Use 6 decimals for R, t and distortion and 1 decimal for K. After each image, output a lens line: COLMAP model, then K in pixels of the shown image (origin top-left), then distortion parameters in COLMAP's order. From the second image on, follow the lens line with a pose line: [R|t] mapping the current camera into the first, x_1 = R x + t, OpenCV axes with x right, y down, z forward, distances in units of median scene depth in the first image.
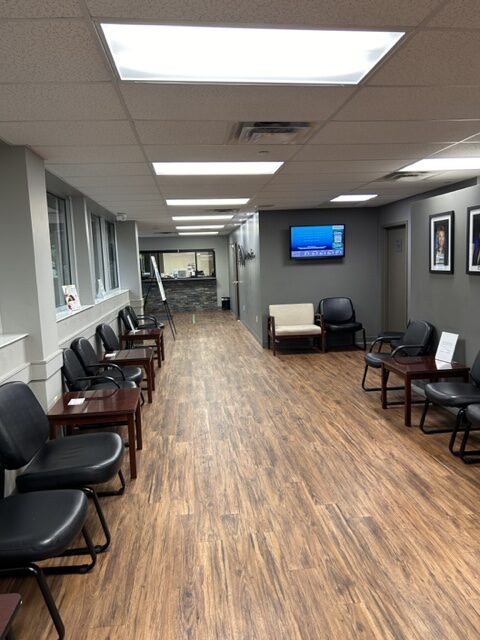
lens RADIAL K [[490.1, 0, 240.0], [0, 490.1, 320.0], [0, 0, 1]] dist [0.073605, -0.108311]
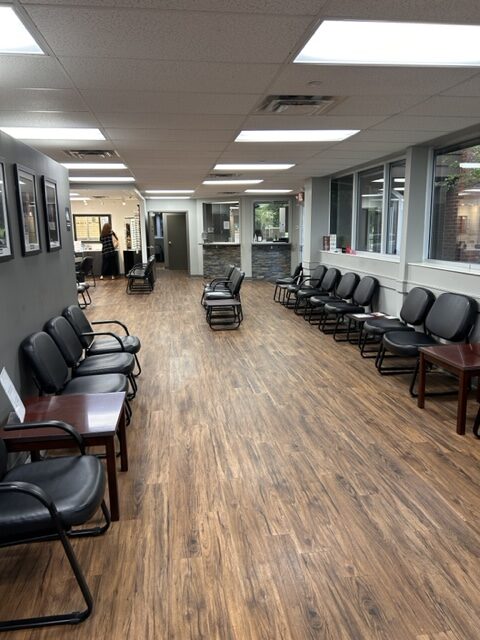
lens RADIAL K [[490.1, 0, 240.0], [0, 490.1, 320.0], [0, 0, 1]] dist [0.073605, -0.108311]
pose [[-0.997840, 0.058713, -0.029454, 0.203094], [0.047061, 0.951817, 0.303035, -0.217643], [0.045827, 0.300994, -0.952524, 1.790411]]
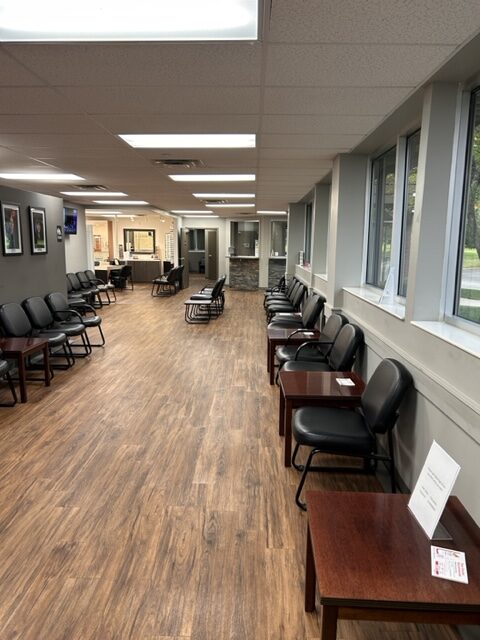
lens RADIAL K [[492.6, 0, 240.8], [0, 492.6, 324.4], [0, 0, 1]] dist [0.070115, -0.102082]
pose [[-0.991567, 0.006530, 0.129434, -0.295836], [0.042121, 0.960747, 0.274211, -0.253368], [-0.122563, 0.277351, -0.952919, 2.242384]]
